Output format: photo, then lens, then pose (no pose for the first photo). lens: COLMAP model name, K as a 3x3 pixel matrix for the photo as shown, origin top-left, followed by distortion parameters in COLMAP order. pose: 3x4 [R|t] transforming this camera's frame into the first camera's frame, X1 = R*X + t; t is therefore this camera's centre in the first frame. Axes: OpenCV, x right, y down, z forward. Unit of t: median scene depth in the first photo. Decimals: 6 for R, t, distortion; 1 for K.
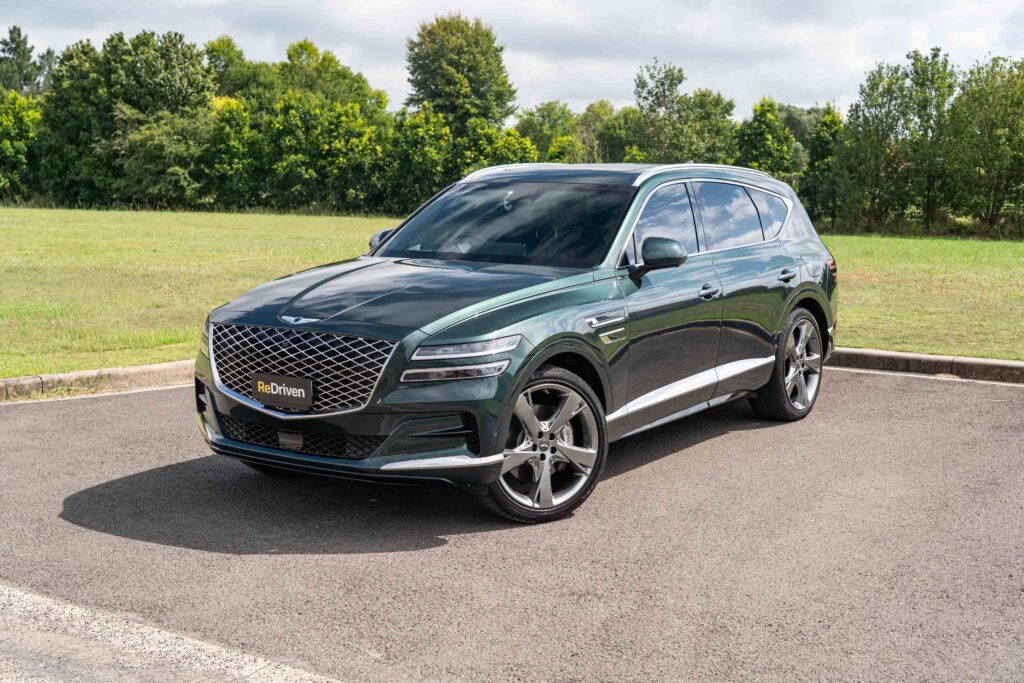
lens RADIAL K [[1292.9, 0, 508.6], [0, 1292.9, 341.0], [0, 0, 1]] dist [0.043724, 0.000000]
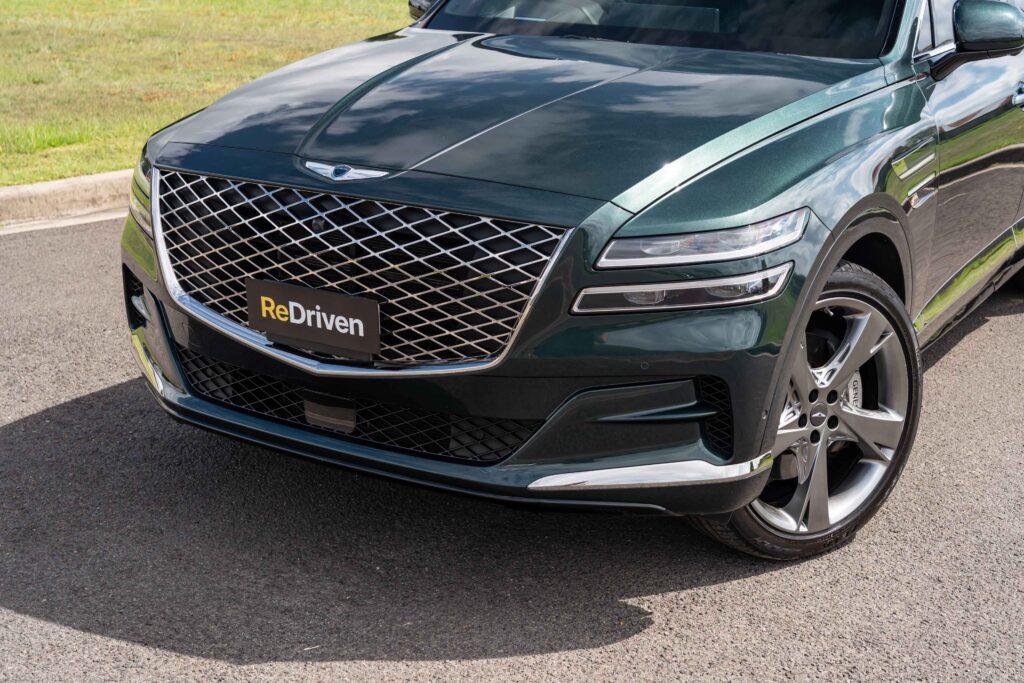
lens RADIAL K [[1413.4, 0, 512.7], [0, 1413.4, 340.2], [0, 0, 1]] dist [0.046497, 0.000000]
pose [[0.998409, -0.003068, 0.056298, -0.126266], [-0.006343, 0.986067, 0.166225, -0.041817], [-0.056024, -0.166318, 0.984479, 0.454383]]
